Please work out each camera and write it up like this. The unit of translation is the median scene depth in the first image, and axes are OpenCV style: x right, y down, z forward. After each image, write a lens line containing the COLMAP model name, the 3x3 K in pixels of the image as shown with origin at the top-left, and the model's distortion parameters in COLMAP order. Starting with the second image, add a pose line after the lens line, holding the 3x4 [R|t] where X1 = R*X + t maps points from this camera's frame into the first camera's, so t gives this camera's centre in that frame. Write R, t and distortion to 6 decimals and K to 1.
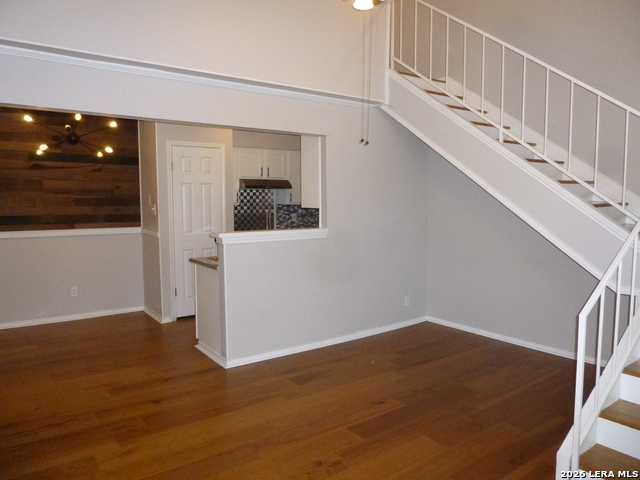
lens RADIAL K [[477.8, 0, 320.0], [0, 477.8, 240.0], [0, 0, 1]] dist [-0.073677, 0.068417]
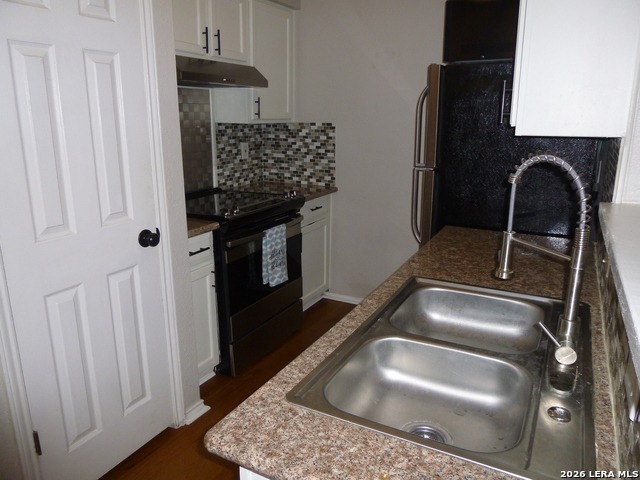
lens RADIAL K [[477.8, 0, 320.0], [0, 477.8, 240.0], [0, 0, 1]] dist [-0.073677, 0.068417]
pose [[0.908420, -0.112208, 0.402718, -0.262050], [0.043204, 0.983347, 0.176530, -0.055885], [-0.415819, -0.142965, 0.898140, 0.726044]]
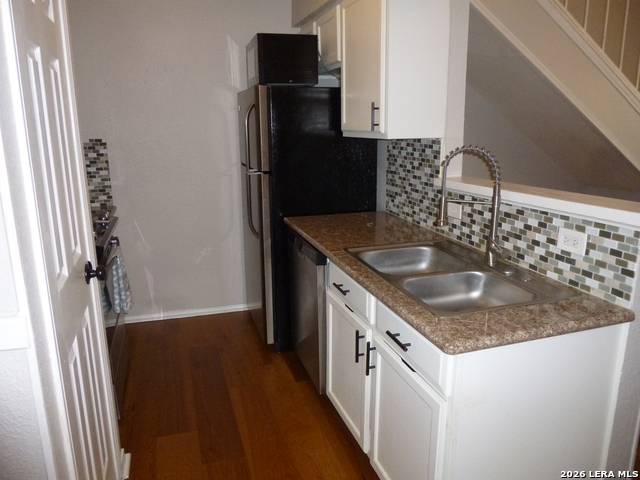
lens RADIAL K [[477.2, 0, 321.2], [0, 477.2, 243.3], [0, 0, 1]] dist [-0.073520, 0.055990]
pose [[0.322321, -0.225232, 0.919445, -0.440191], [0.093216, 0.974113, 0.205946, -0.063885], [-0.942030, 0.019326, 0.334973, 0.843997]]
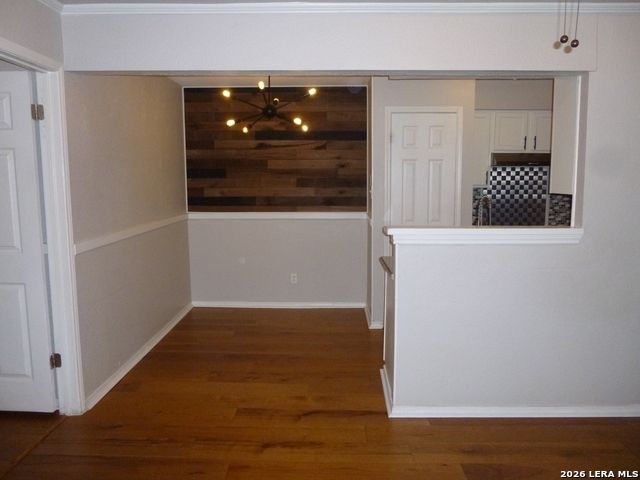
lens RADIAL K [[477.2, 0, 321.2], [0, 477.2, 243.3], [0, 0, 1]] dist [-0.073520, 0.055990]
pose [[0.789516, 0.076336, -0.608964, 0.102145], [-0.048958, 0.996906, 0.061494, -0.022460], [0.611774, -0.018737, 0.790810, 0.289287]]
